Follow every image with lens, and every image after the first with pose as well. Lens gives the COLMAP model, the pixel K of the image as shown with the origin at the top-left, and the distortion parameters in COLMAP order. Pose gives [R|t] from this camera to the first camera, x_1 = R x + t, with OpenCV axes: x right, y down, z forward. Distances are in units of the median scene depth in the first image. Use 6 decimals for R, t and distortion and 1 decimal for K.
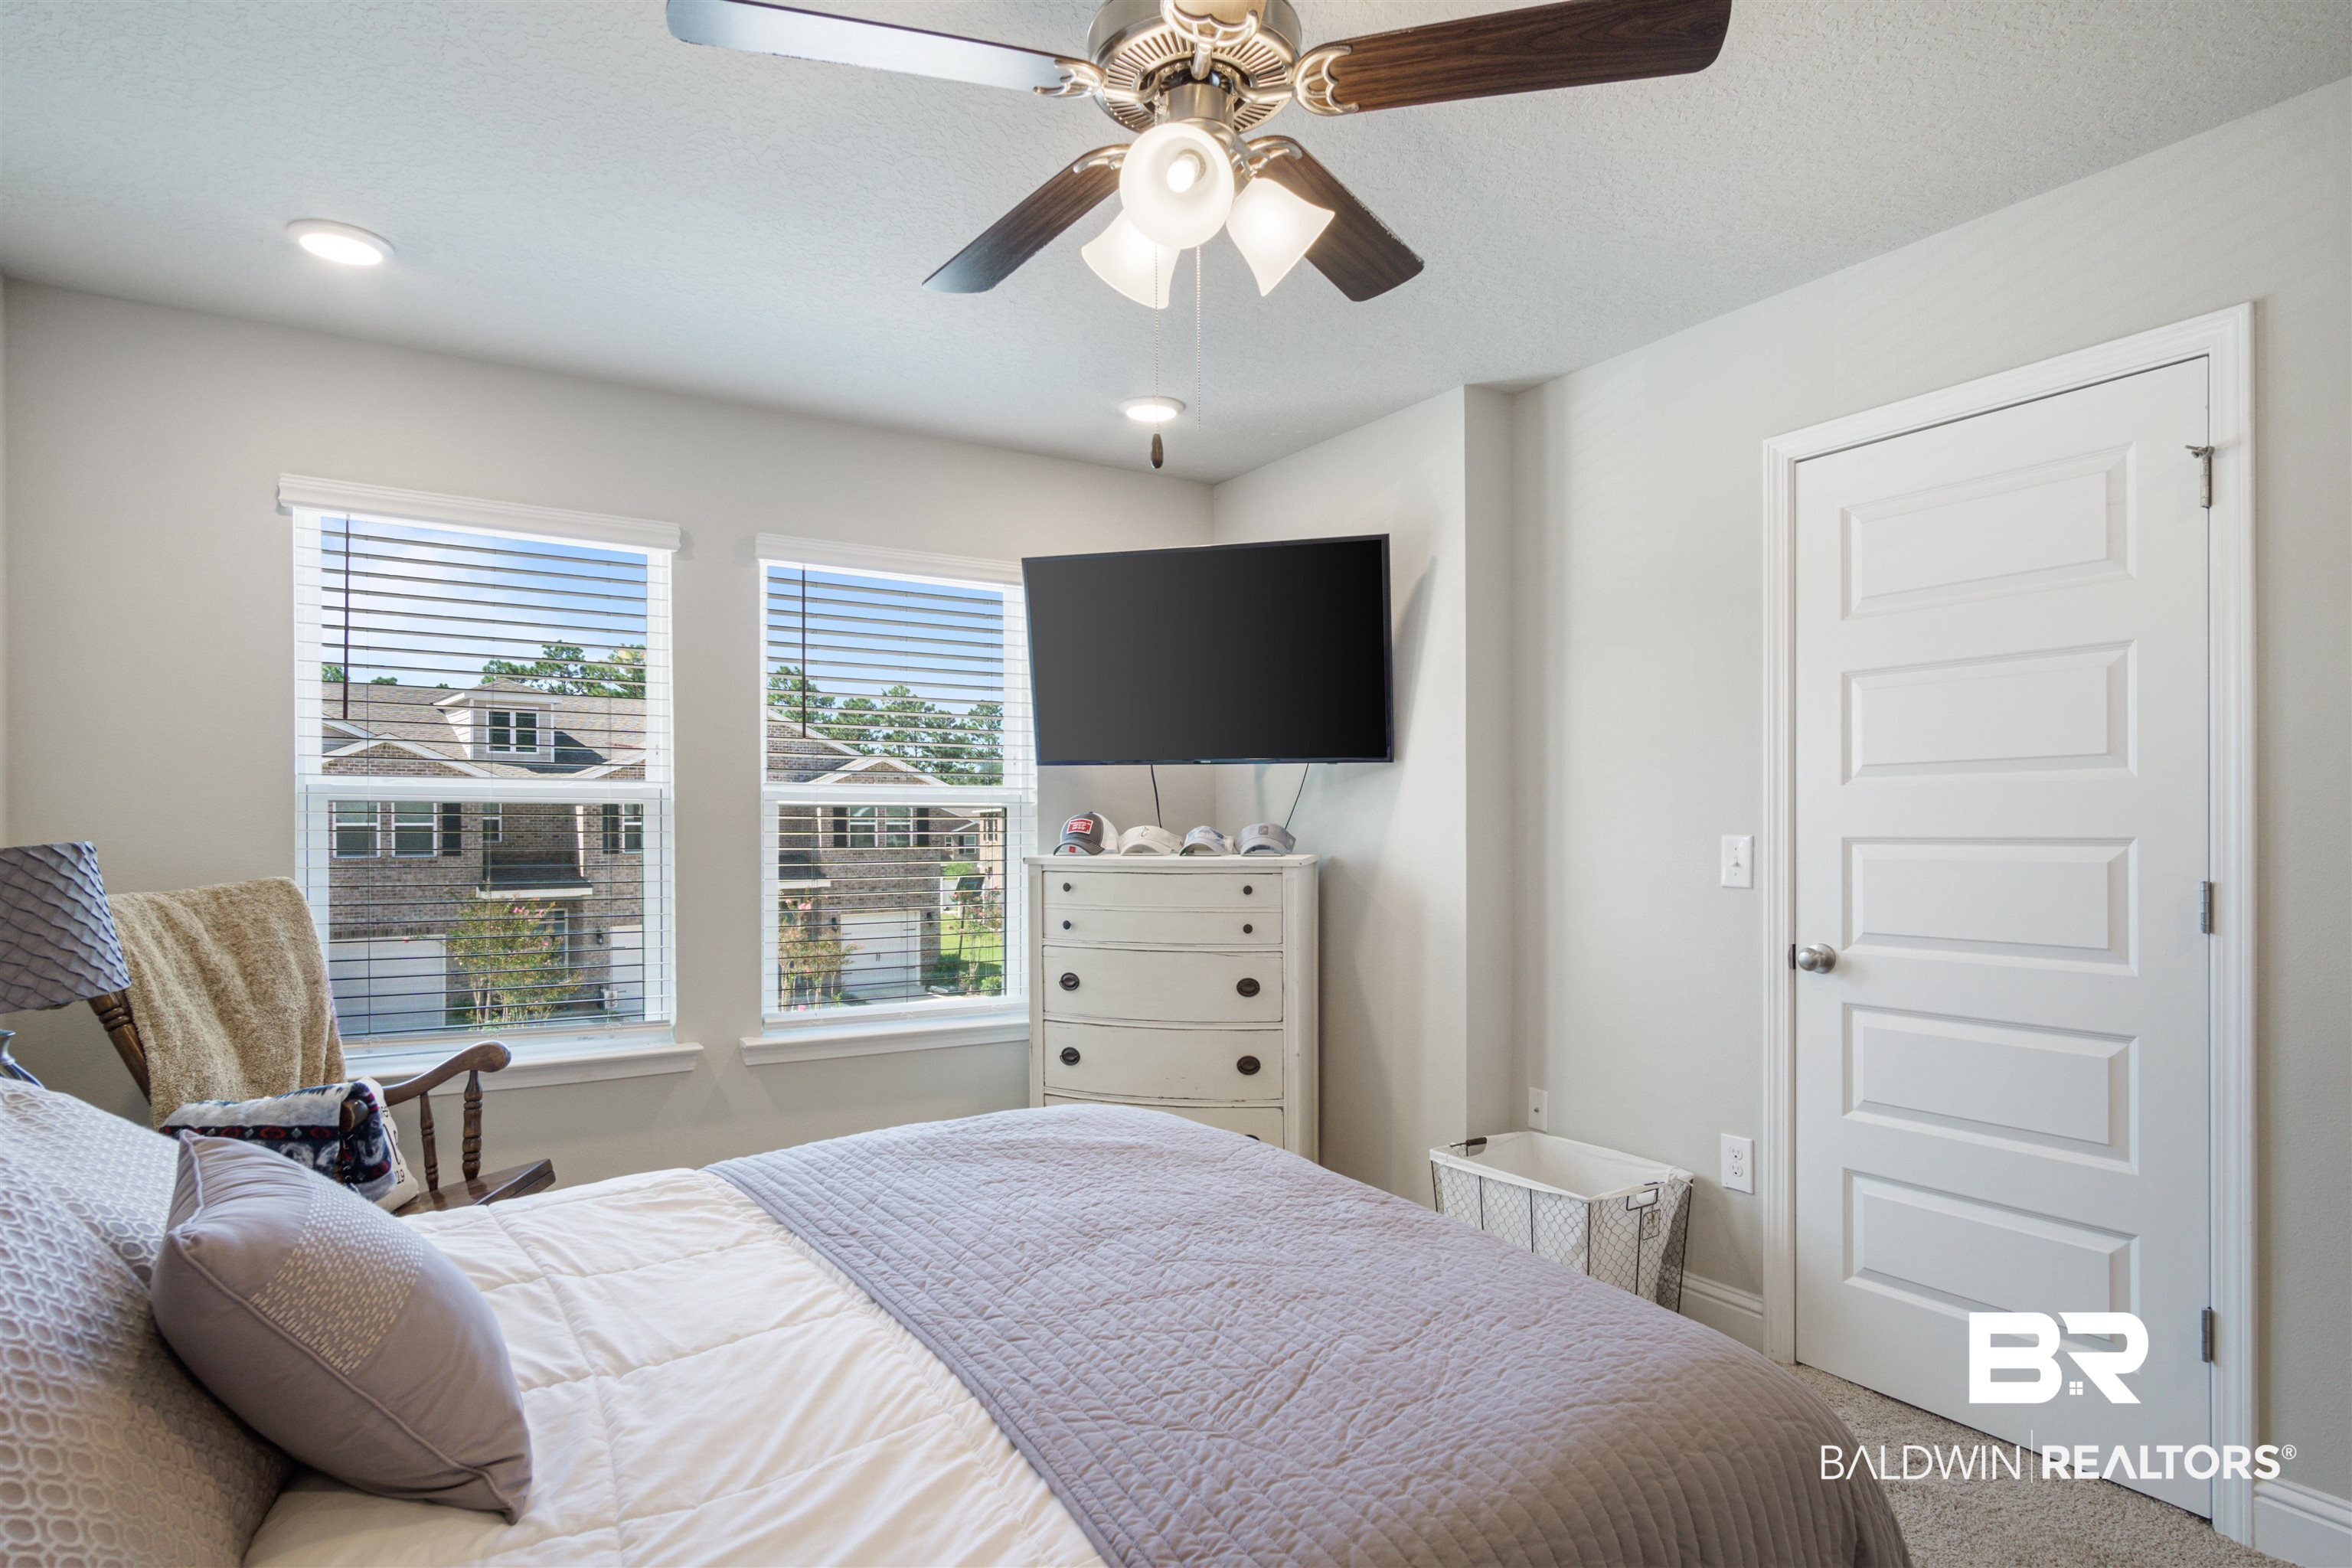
lens RADIAL K [[1264.1, 0, 1187.4], [0, 1264.1, 804.2], [0, 0, 1]] dist [-0.011144, 0.007271]
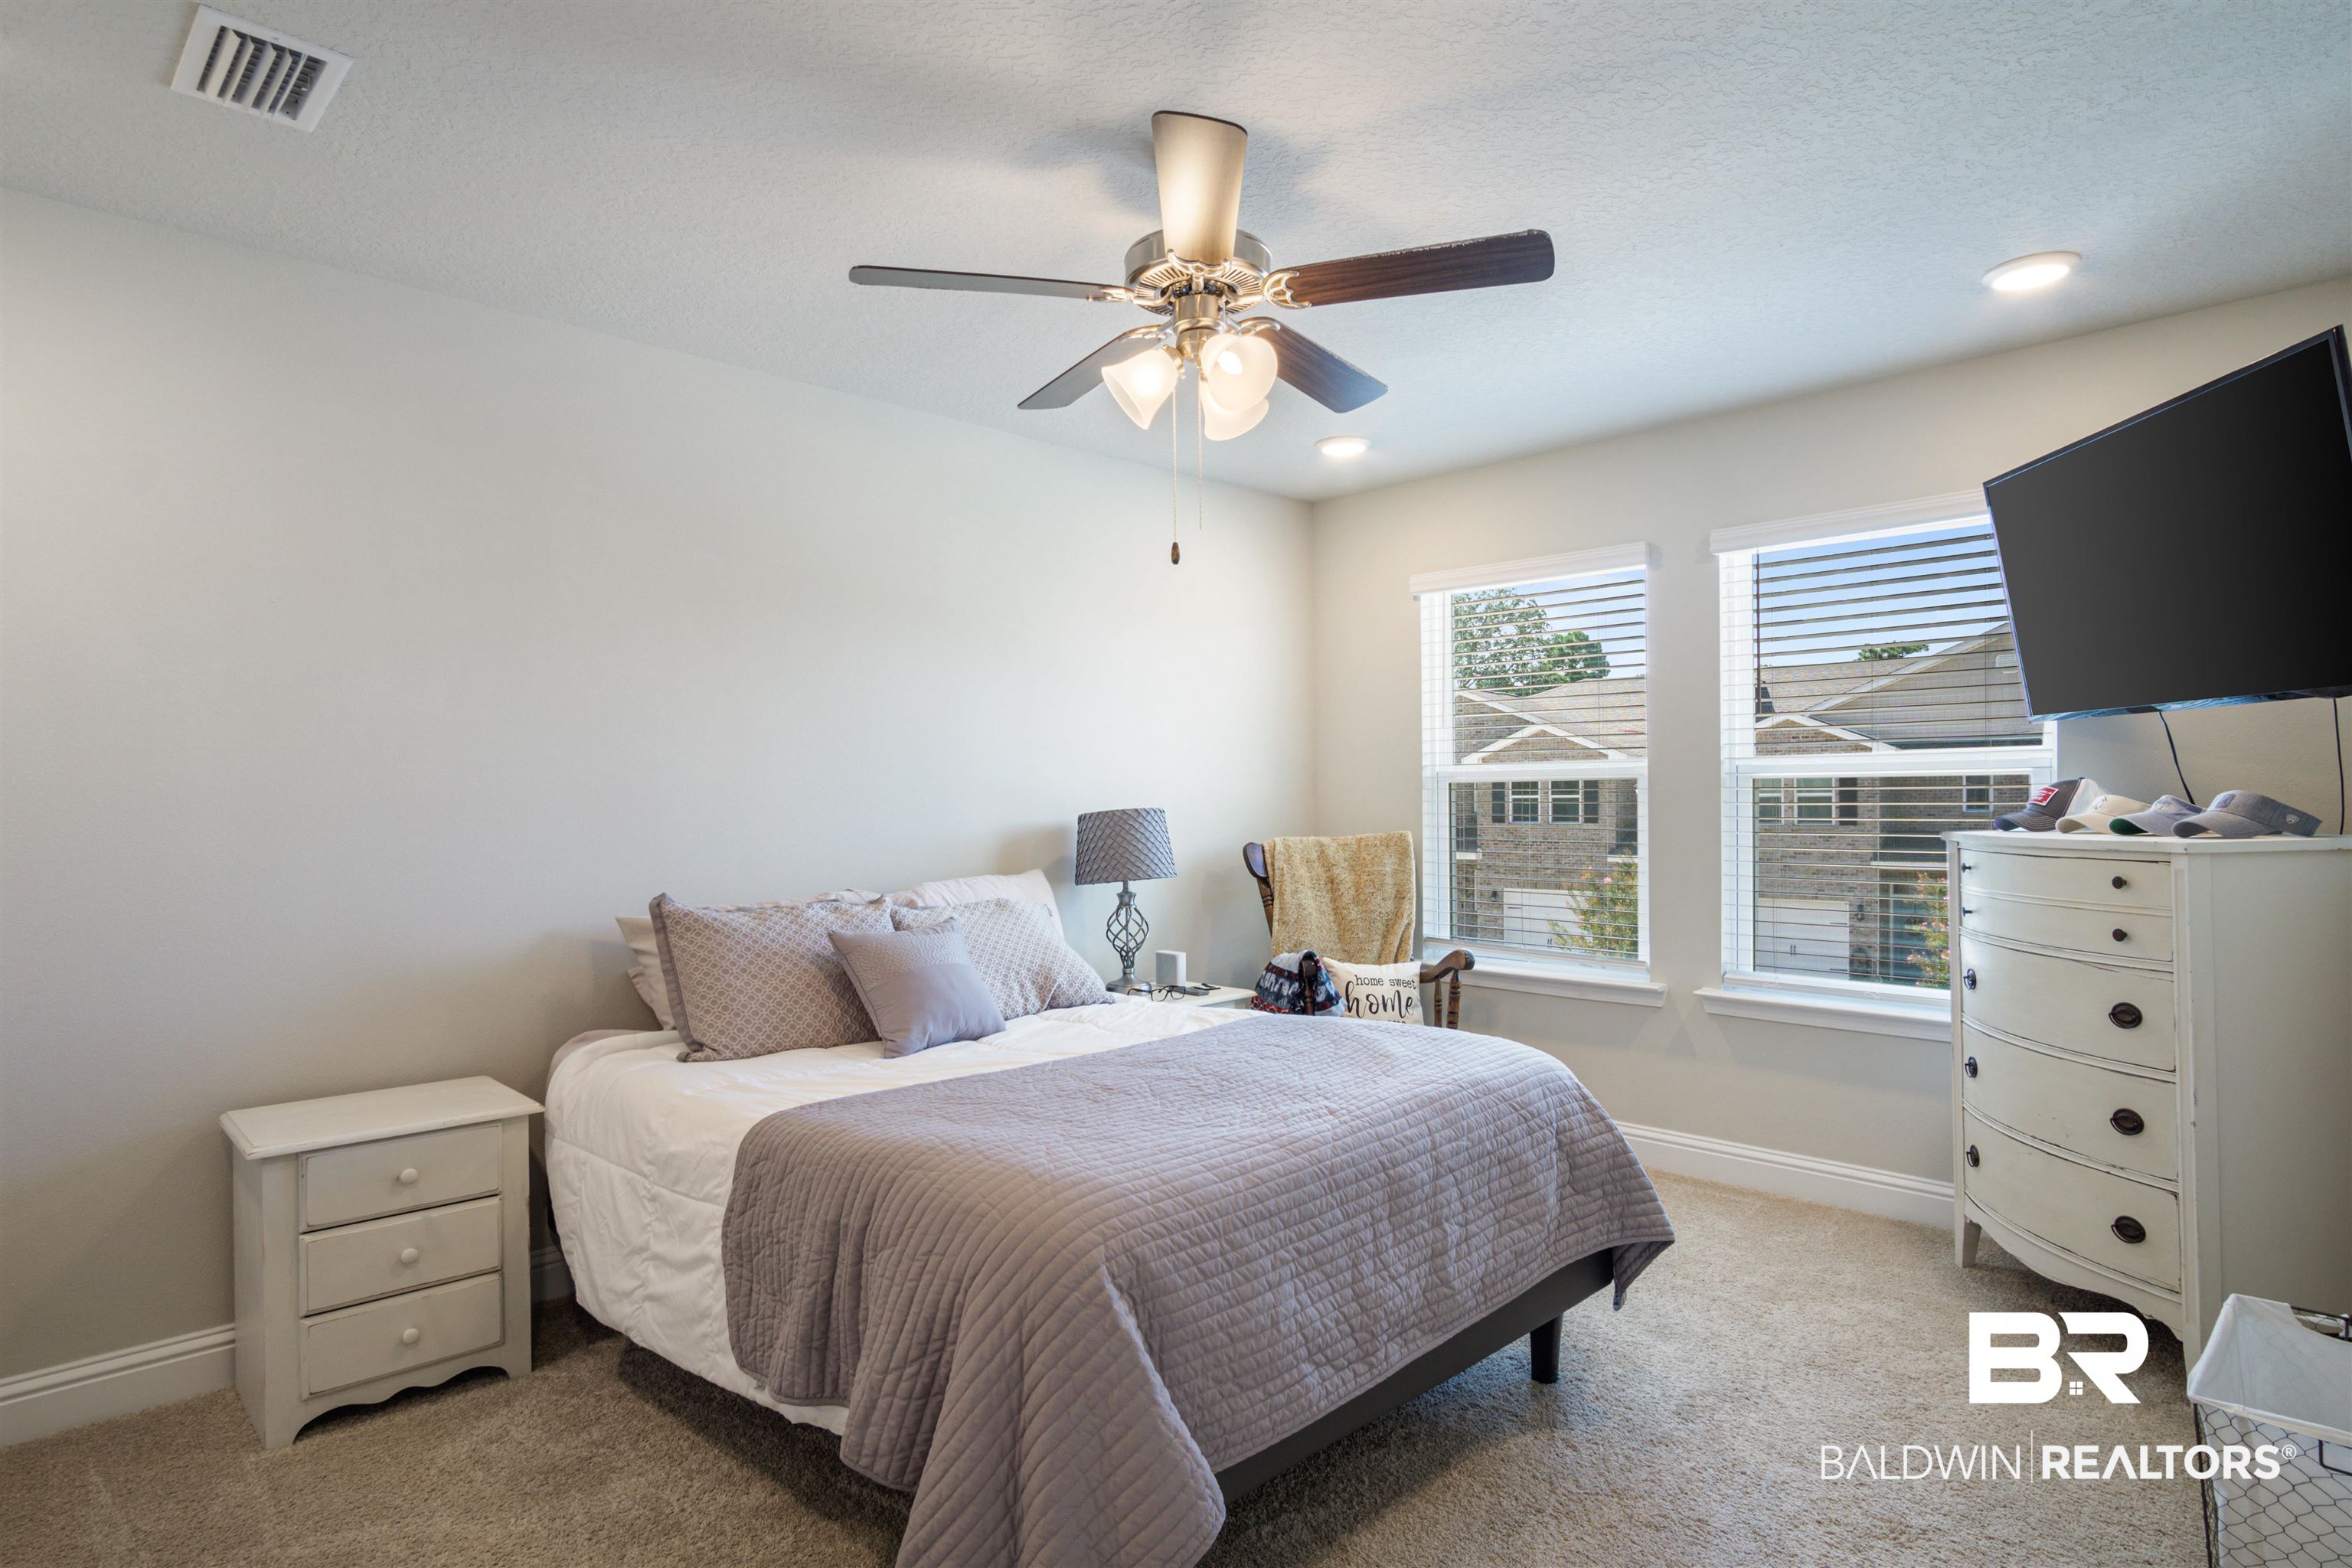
lens RADIAL K [[1264.1, 0, 1194.1], [0, 1264.1, 790.1], [0, 0, 1]] dist [-0.011144, 0.007271]
pose [[0.226372, -0.009581, -0.973994, 0.618327], [0.021443, 0.999758, -0.004851, 0.006343], [0.973805, -0.019787, 0.226522, 0.303328]]
